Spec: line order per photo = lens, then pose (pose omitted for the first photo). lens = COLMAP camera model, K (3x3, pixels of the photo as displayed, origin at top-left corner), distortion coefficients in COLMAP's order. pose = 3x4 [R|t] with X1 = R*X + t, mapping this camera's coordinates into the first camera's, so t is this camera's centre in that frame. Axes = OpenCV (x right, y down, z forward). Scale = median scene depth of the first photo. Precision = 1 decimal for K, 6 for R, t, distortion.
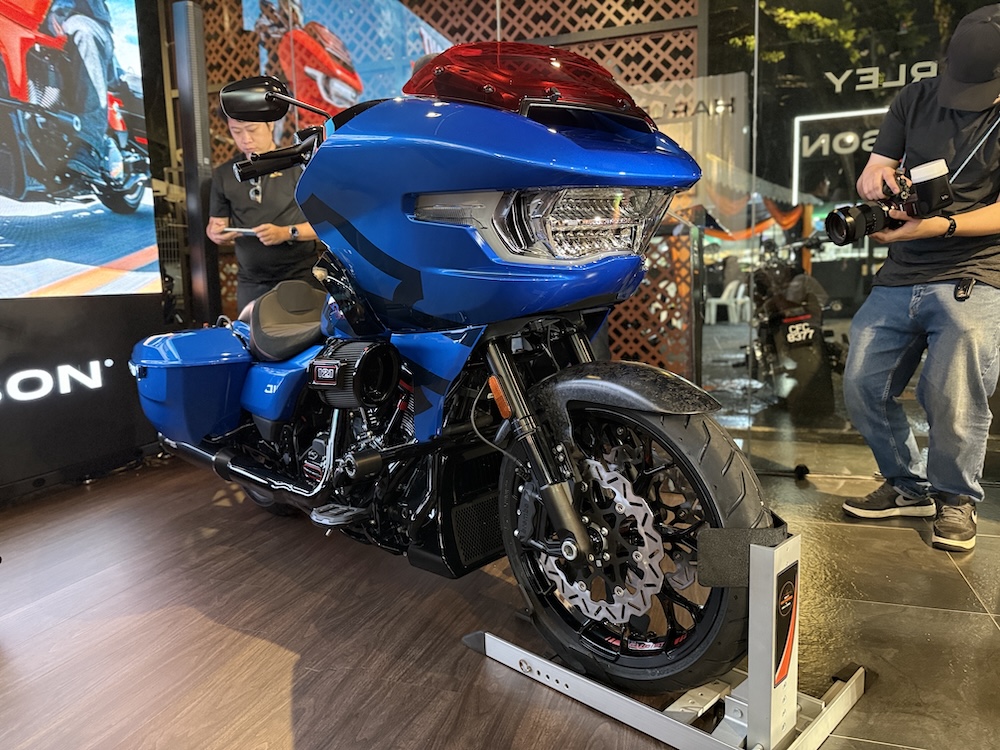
lens RADIAL K [[733.6, 0, 494.2], [0, 733.6, 373.5], [0, 0, 1]] dist [0.005100, -0.007429]
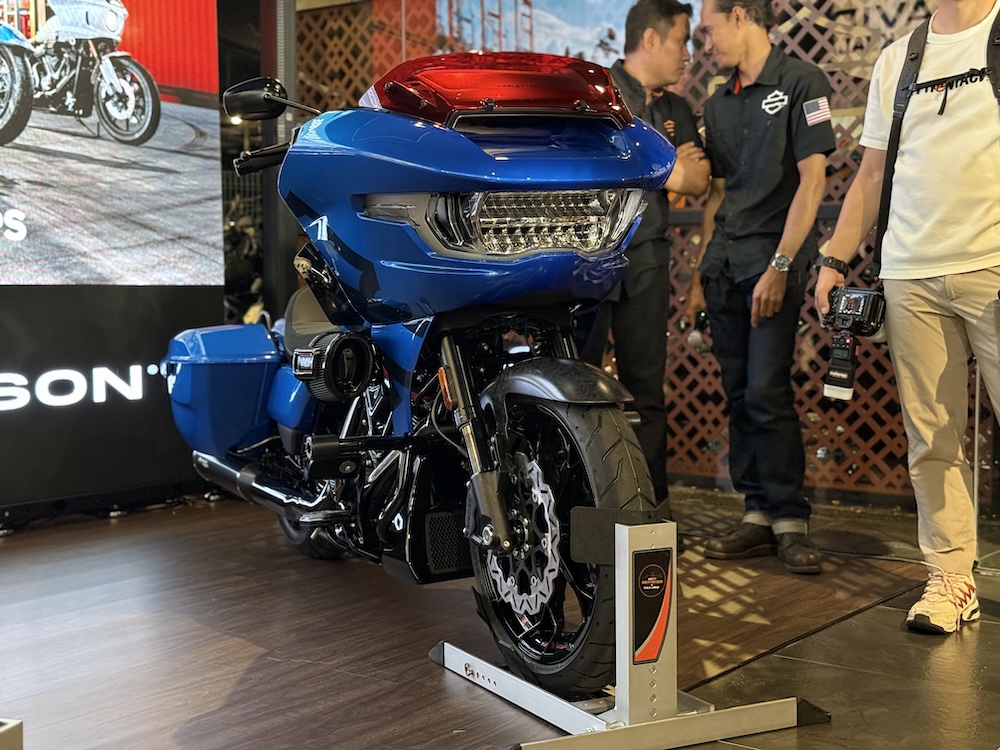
lens RADIAL K [[1415.0, 0, 500.5], [0, 1415.0, 374.5], [0, 0, 1]] dist [-0.004488, 0.444944]
pose [[0.958946, 0.047881, -0.279518, 0.559683], [-0.065263, 0.996449, -0.053208, 0.100898], [0.275978, 0.069265, 0.958665, -0.774468]]
